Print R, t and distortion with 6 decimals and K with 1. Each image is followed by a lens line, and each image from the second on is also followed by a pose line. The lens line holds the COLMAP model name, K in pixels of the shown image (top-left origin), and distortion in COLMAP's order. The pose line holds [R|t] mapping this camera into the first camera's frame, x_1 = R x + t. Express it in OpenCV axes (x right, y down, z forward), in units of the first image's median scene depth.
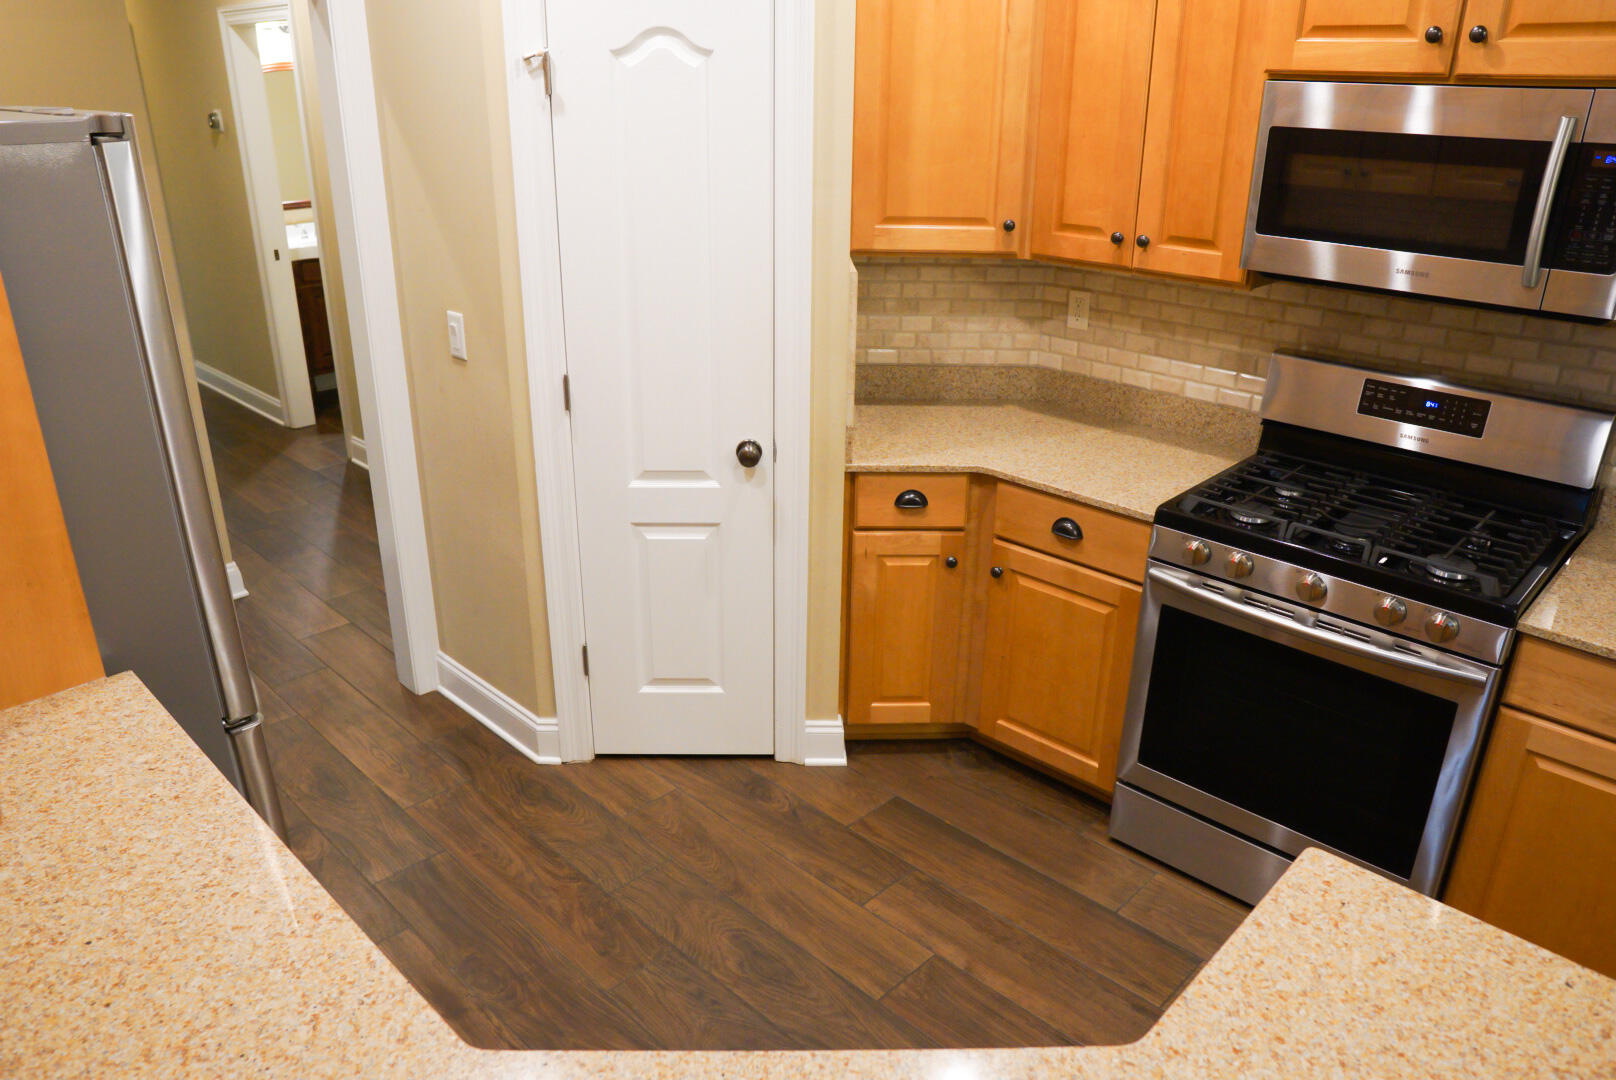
lens RADIAL K [[1137.3, 0, 799.8], [0, 1137.3, 538.3], [0, 0, 1]] dist [-0.108152, 0.082321]
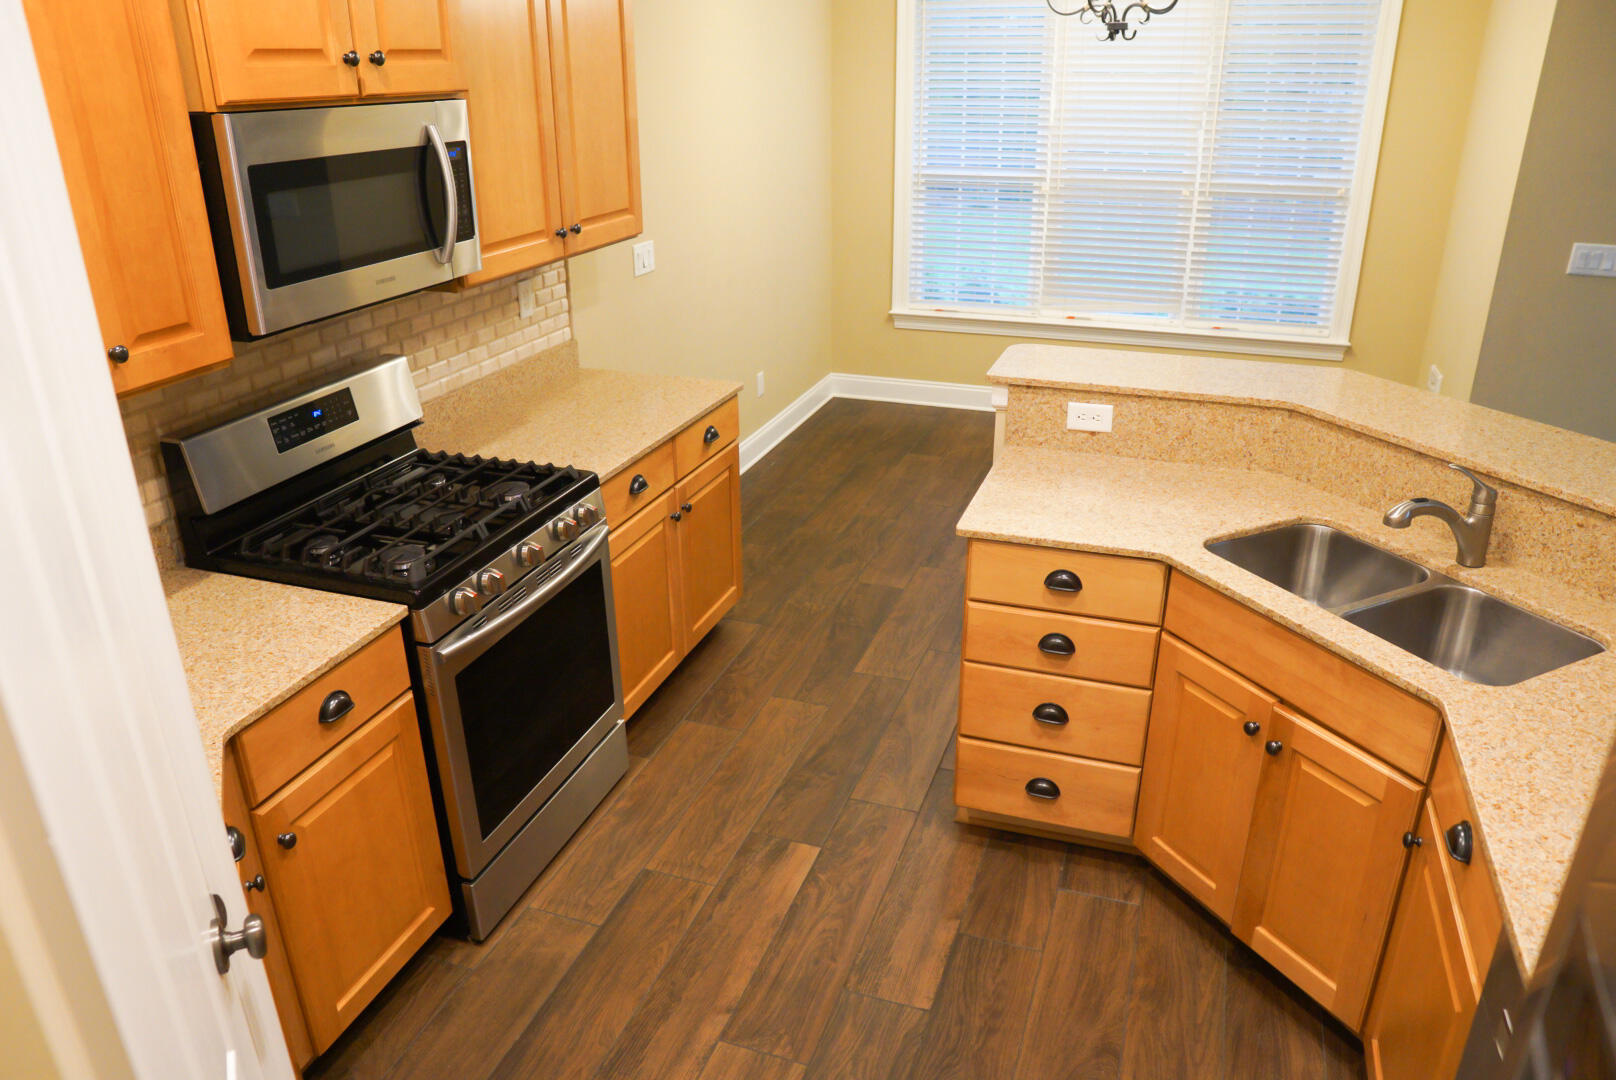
lens RADIAL K [[1129.9, 0, 805.9], [0, 1129.9, 544.0], [0, 0, 1]] dist [-0.110774, 0.082881]
pose [[-0.425119, -0.357716, 0.831453, -0.450242], [0.355534, 0.778768, 0.516832, -0.343154], [-0.832388, 0.515325, -0.203889, 0.773925]]
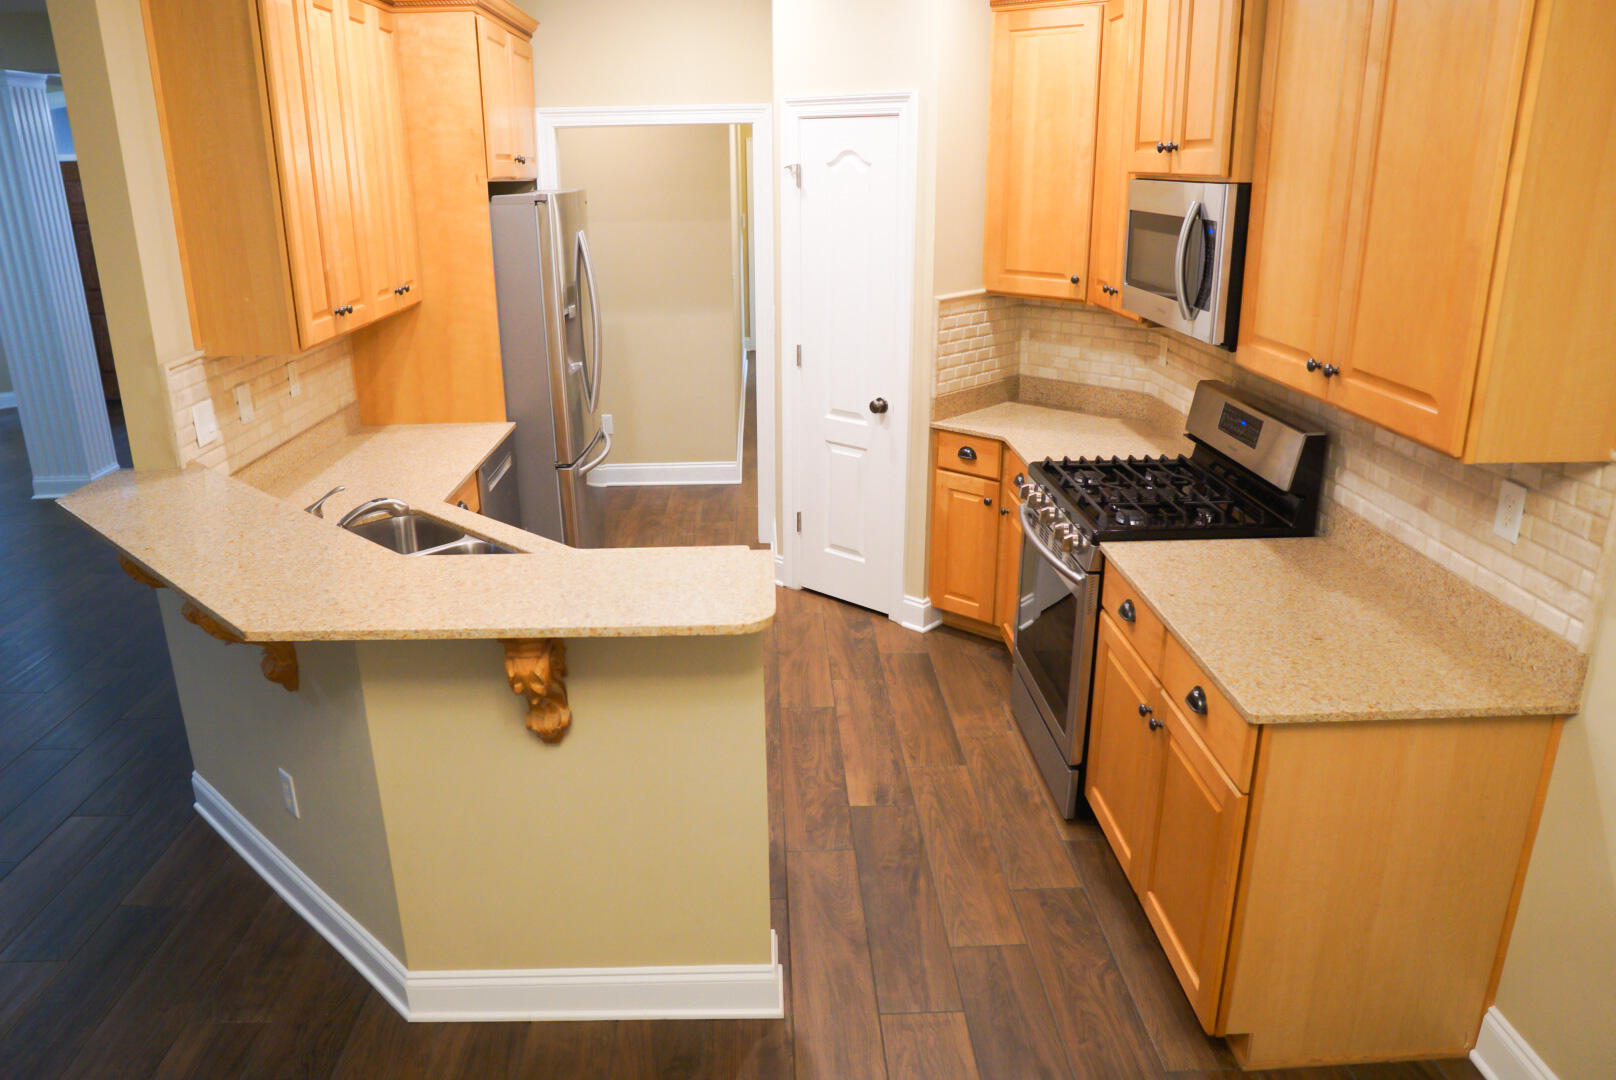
lens RADIAL K [[1137.3, 0, 799.8], [0, 1137.3, 538.3], [0, 0, 1]] dist [-0.108152, 0.082321]
pose [[0.727461, 0.206929, -0.654202, 0.930563], [-0.254472, 0.966810, 0.022841, 0.095742], [0.637216, 0.149860, 0.755975, -0.253409]]
